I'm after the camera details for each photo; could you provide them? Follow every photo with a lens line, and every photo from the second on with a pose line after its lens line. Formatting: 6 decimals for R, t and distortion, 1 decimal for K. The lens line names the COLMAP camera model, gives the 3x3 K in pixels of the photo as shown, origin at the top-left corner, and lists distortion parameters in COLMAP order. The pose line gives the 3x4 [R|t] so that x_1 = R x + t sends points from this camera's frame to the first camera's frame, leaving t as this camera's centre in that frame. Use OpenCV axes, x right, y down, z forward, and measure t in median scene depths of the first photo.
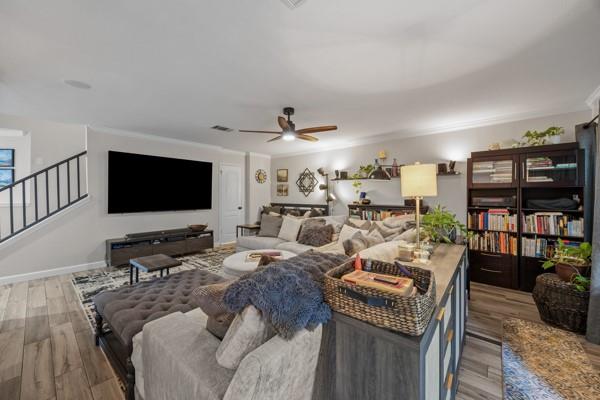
lens RADIAL K [[233.5, 0, 299.9], [0, 233.5, 200.2], [0, 0, 1]] dist [-0.000274, -0.000325]
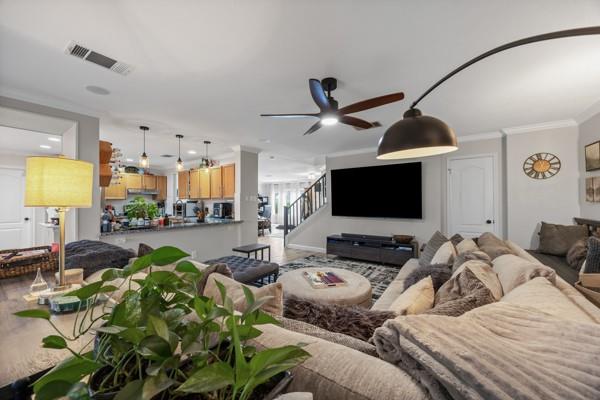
lens RADIAL K [[233.5, 0, 297.1], [0, 233.5, 201.6], [0, 0, 1]] dist [-0.000274, -0.000325]
pose [[0.077972, -0.001278, -0.996955, 0.530780], [-0.015302, 0.999880, -0.002479, -0.019002], [0.996838, 0.015448, 0.077943, 0.680747]]
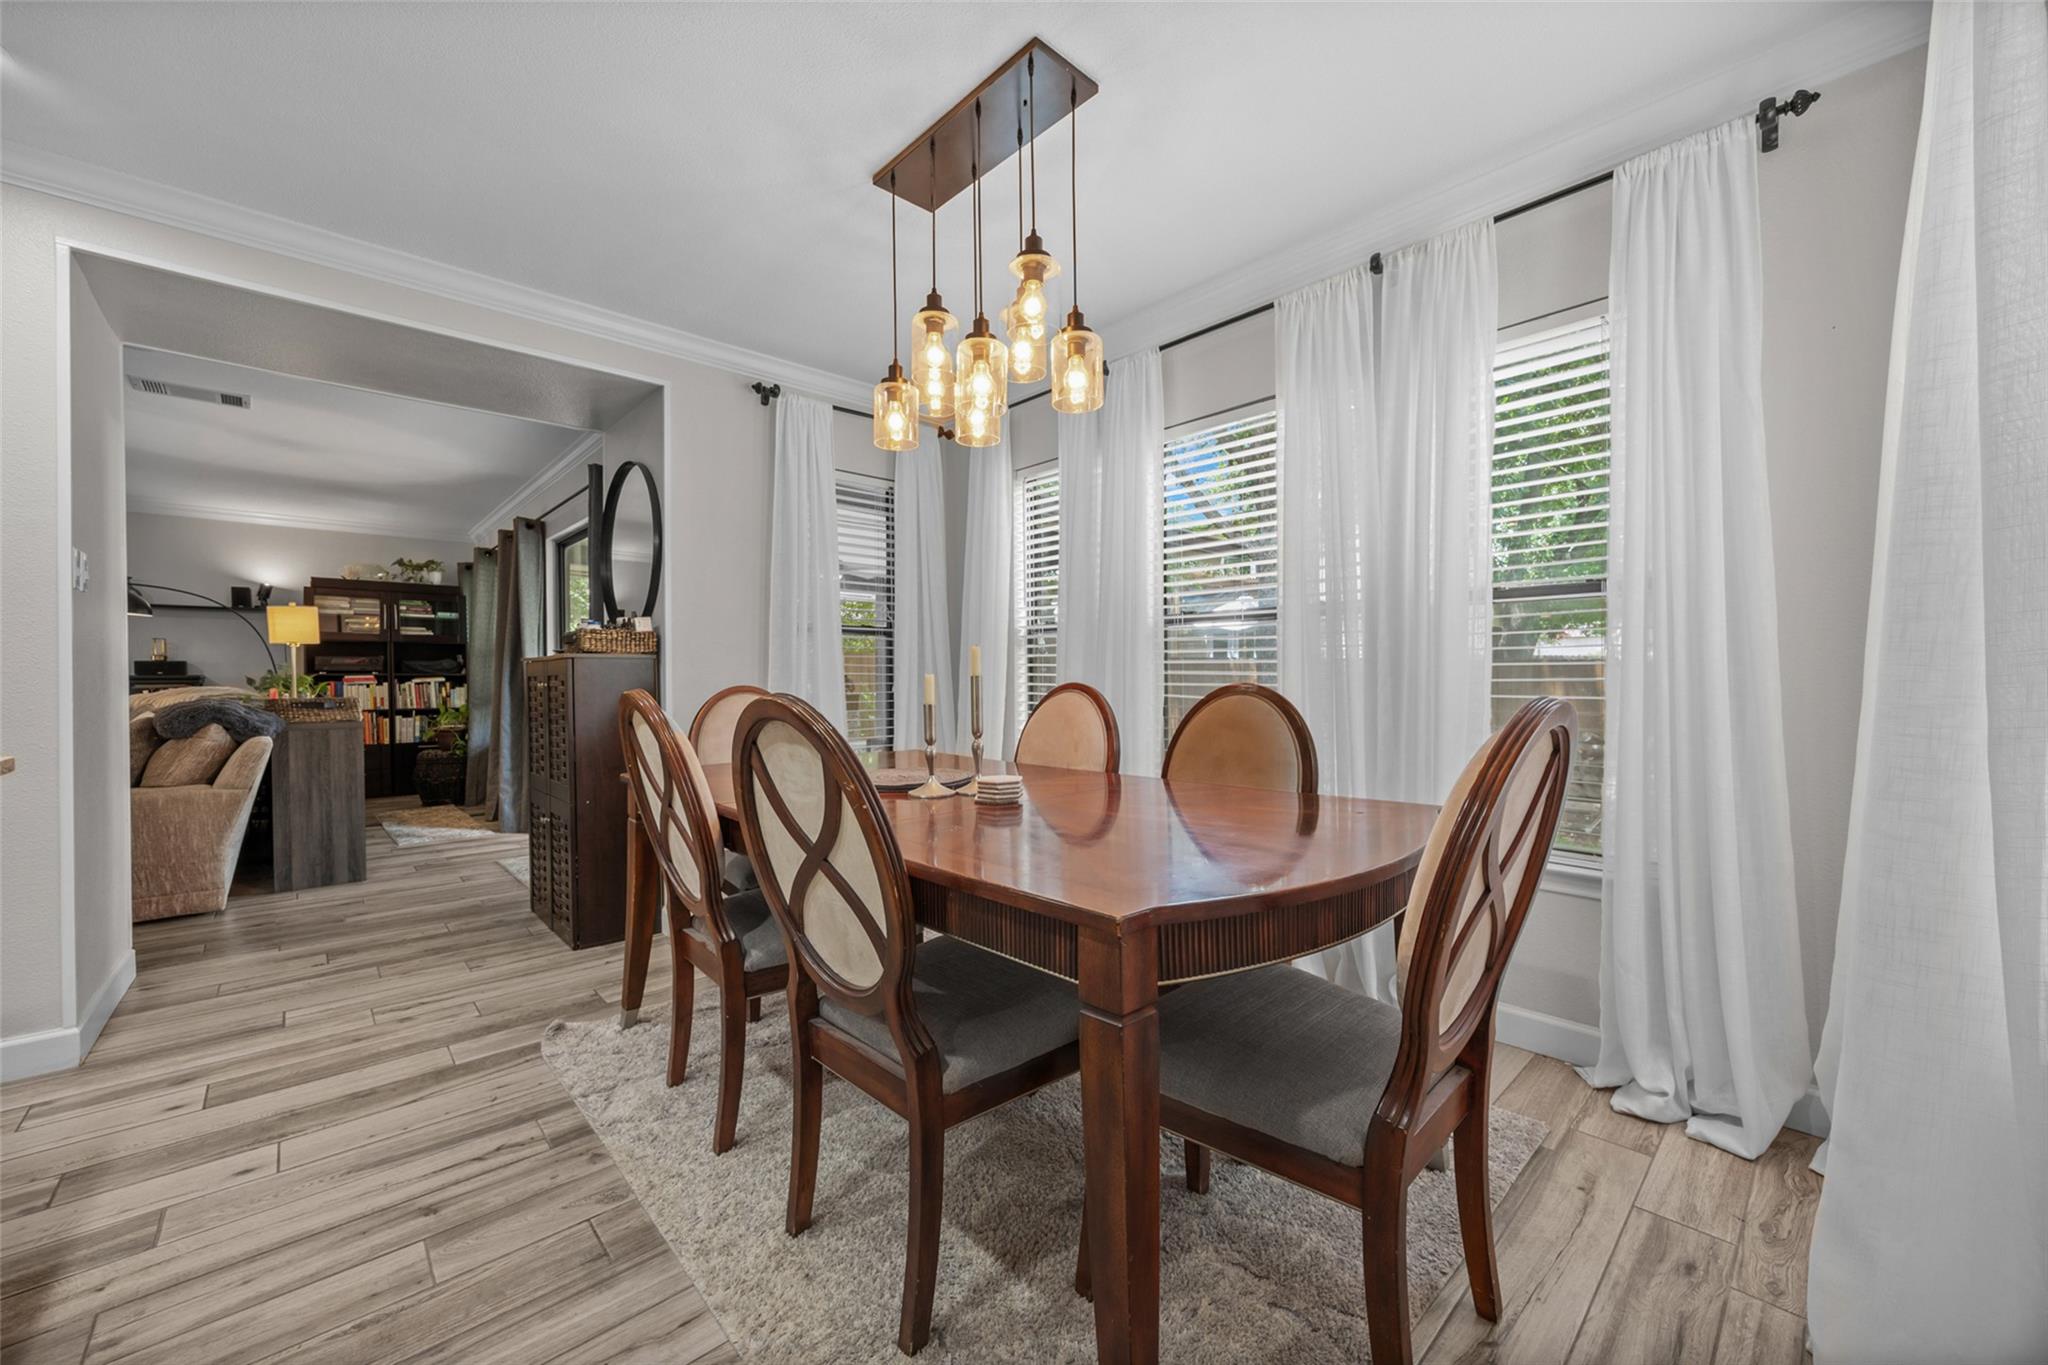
lens RADIAL K [[797.2, 0, 1024.2], [0, 797.2, 682.8], [0, 0, 1]] dist [-0.000274, -0.000325]
pose [[0.116290, -0.003855, 0.993208, -0.863168], [0.017947, 0.999837, 0.001779, 0.070713], [-0.993053, 0.017618, 0.116340, -0.823669]]
